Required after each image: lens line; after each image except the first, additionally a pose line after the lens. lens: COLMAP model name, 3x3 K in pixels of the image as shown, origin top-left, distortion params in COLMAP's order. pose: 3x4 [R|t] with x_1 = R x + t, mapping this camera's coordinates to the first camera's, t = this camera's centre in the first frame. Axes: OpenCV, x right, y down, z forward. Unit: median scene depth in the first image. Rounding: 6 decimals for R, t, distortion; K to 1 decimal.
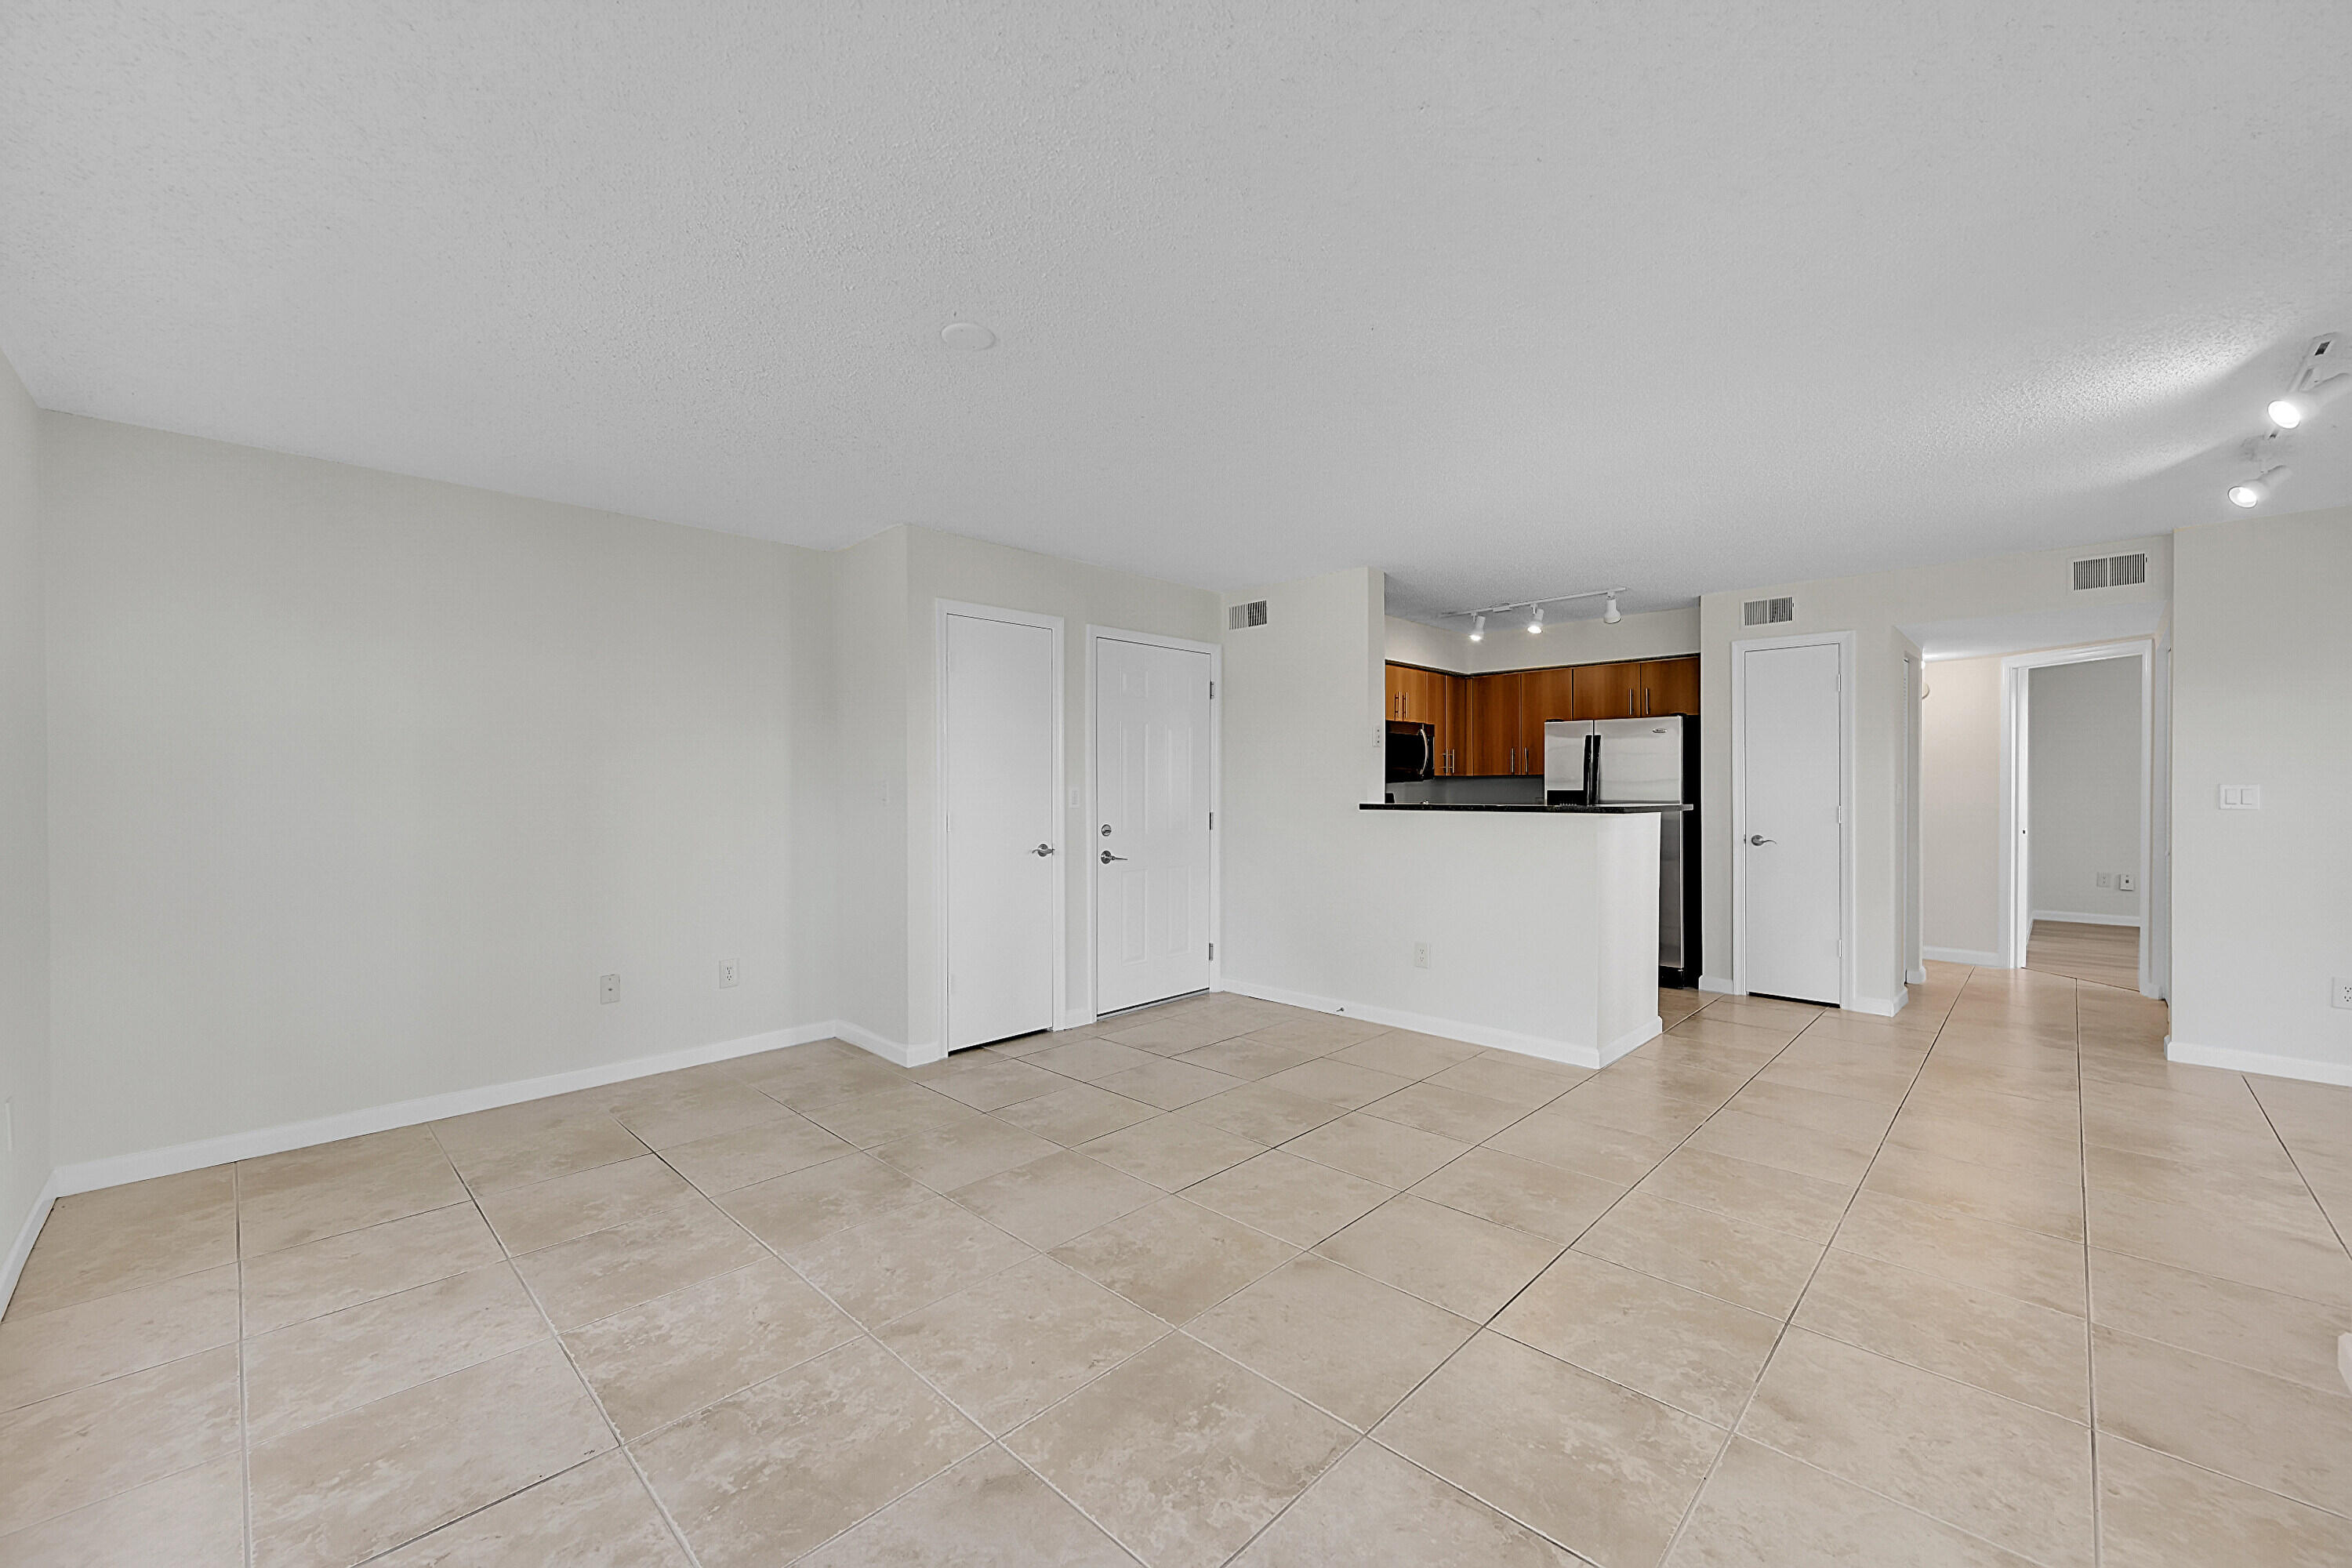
lens RADIAL K [[915.3, 0, 1174.3], [0, 915.3, 780.1], [0, 0, 1]] dist [0.000113, -0.000045]
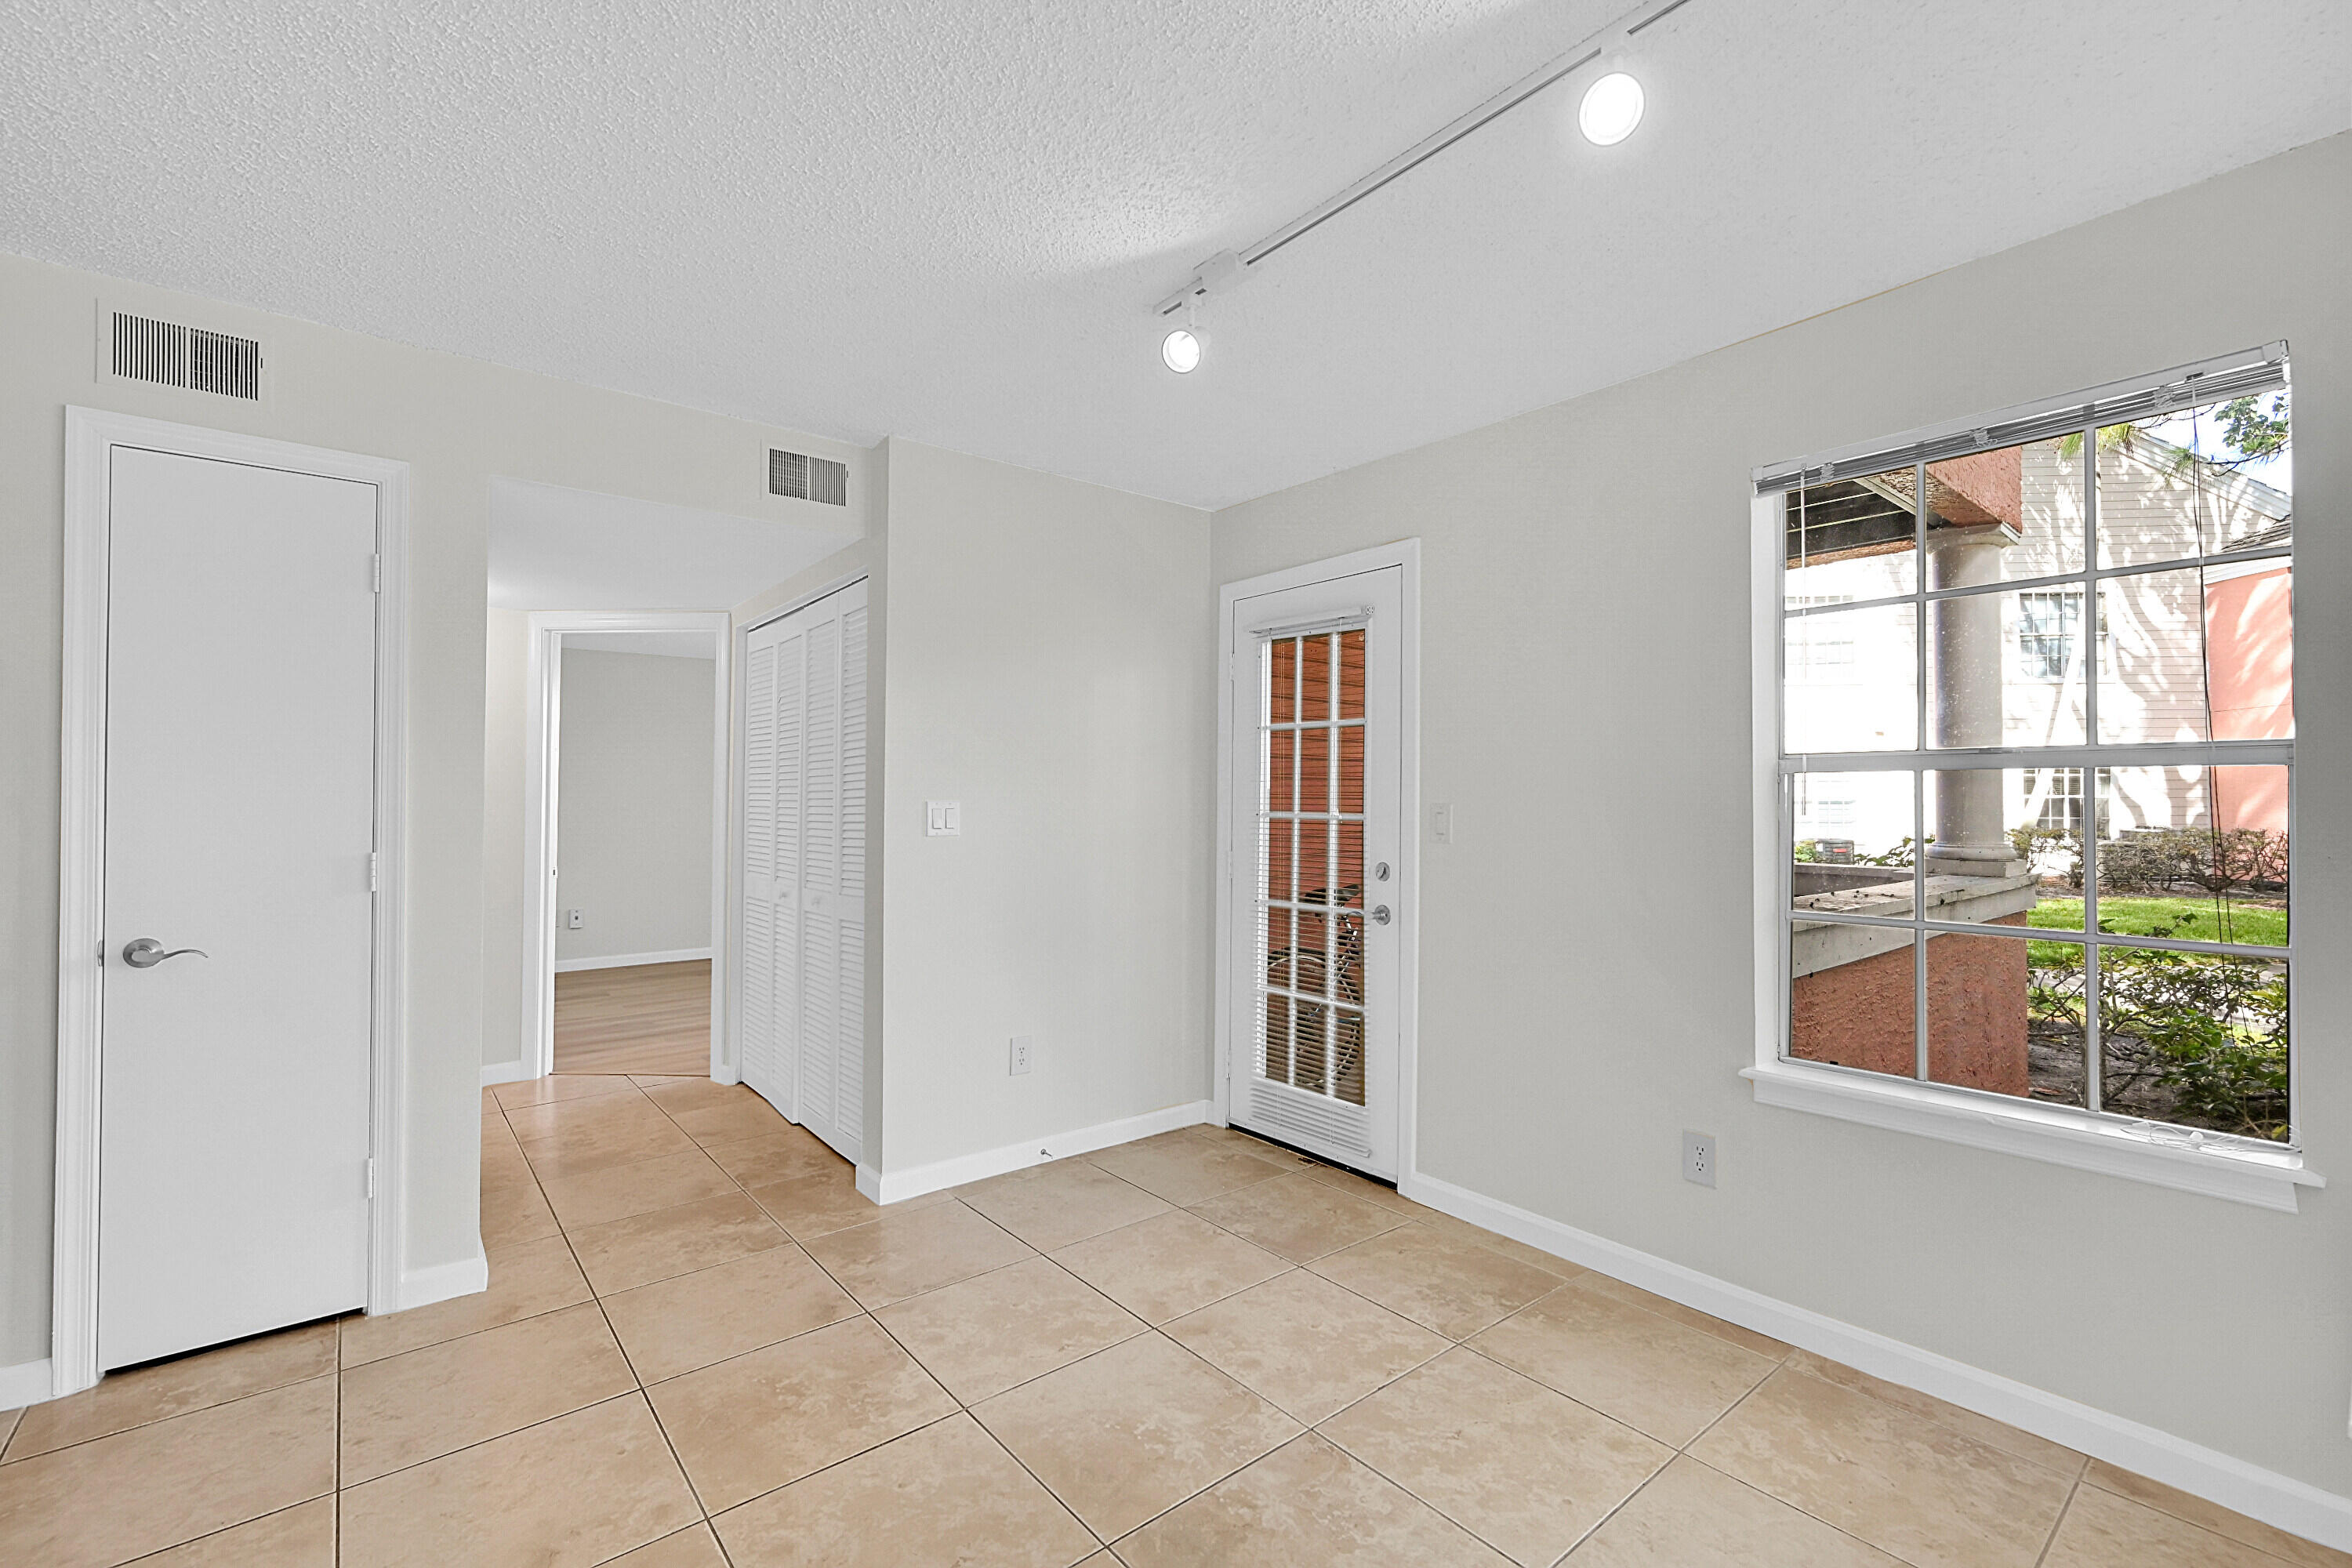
lens RADIAL K [[1005.2, 0, 1174.6], [0, 1005.2, 785.5], [0, 0, 1]] dist [-0.001222, -0.000257]
pose [[0.114351, 0.018617, 0.993266, 0.291852], [0.000101, 0.999824, -0.018752, 0.005340], [-0.993440, 0.002244, 0.114329, 0.564428]]
